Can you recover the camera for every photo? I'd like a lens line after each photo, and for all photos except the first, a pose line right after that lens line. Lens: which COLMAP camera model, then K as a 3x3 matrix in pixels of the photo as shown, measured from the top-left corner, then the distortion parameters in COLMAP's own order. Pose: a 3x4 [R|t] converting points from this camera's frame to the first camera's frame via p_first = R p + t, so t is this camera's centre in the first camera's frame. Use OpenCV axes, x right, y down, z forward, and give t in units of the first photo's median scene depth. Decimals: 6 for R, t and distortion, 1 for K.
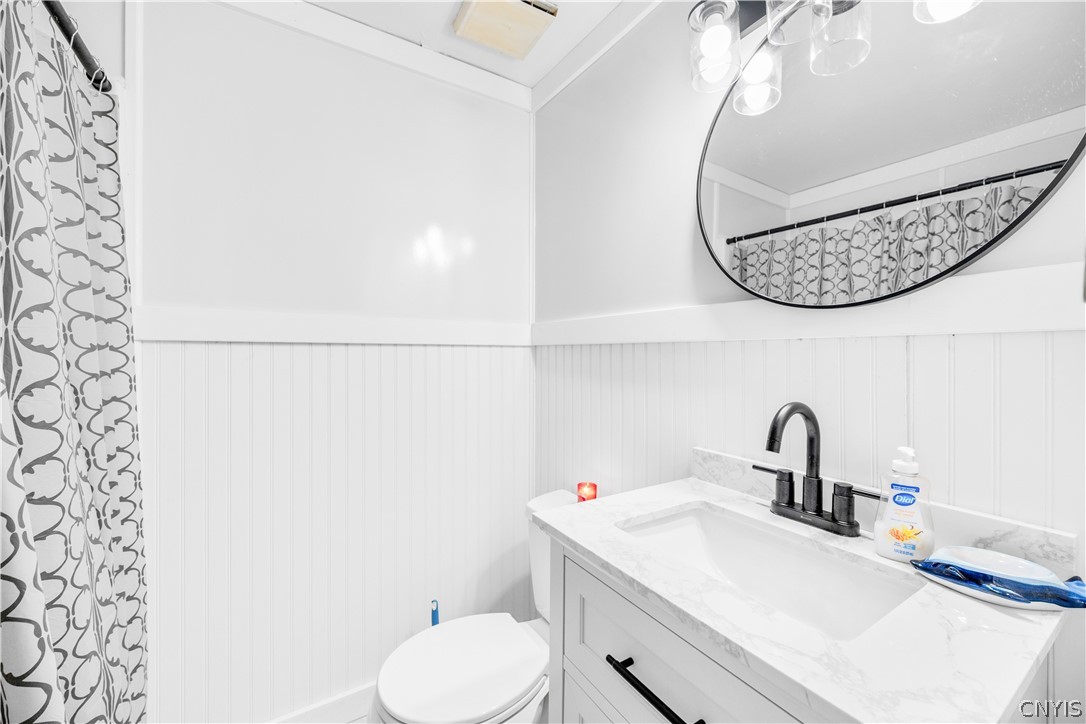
lens RADIAL K [[425.1, 0, 542.4], [0, 425.1, 356.8], [0, 0, 1]] dist [-0.000835, -0.000745]
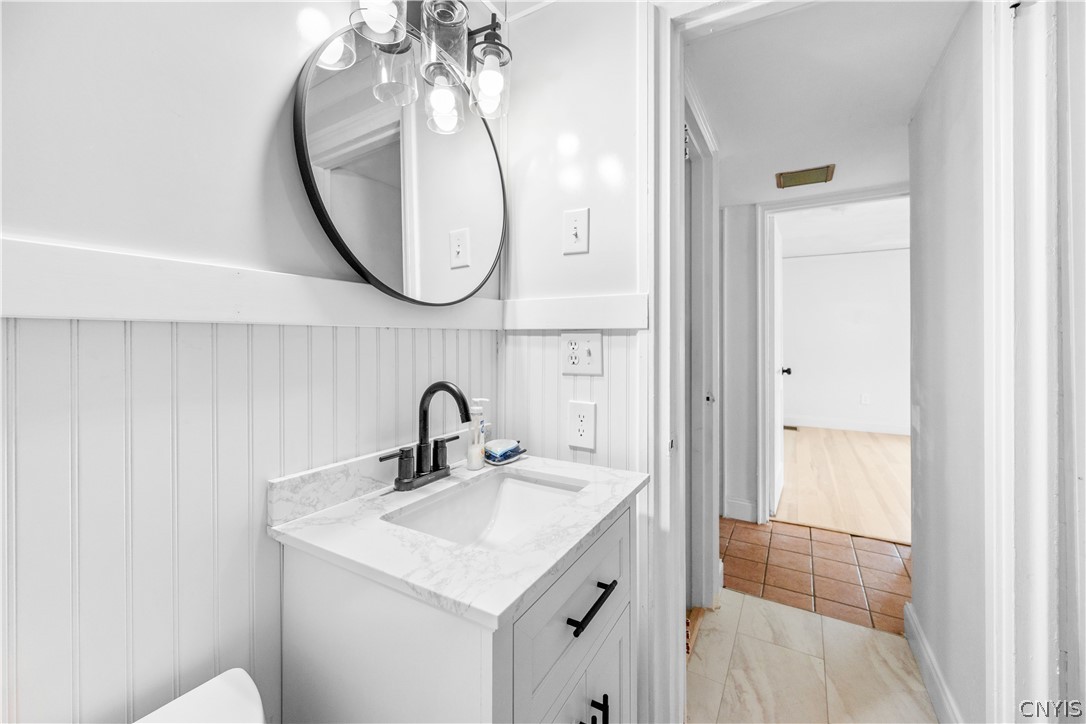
lens RADIAL K [[425.1, 0, 543.6], [0, 425.1, 339.3], [0, 0, 1]] dist [-0.000835, -0.000745]
pose [[-0.458633, -0.000861, 0.888626, -0.544654], [0.009172, 0.999942, 0.005703, -0.016142], [-0.888579, 0.010766, -0.458598, 1.144754]]
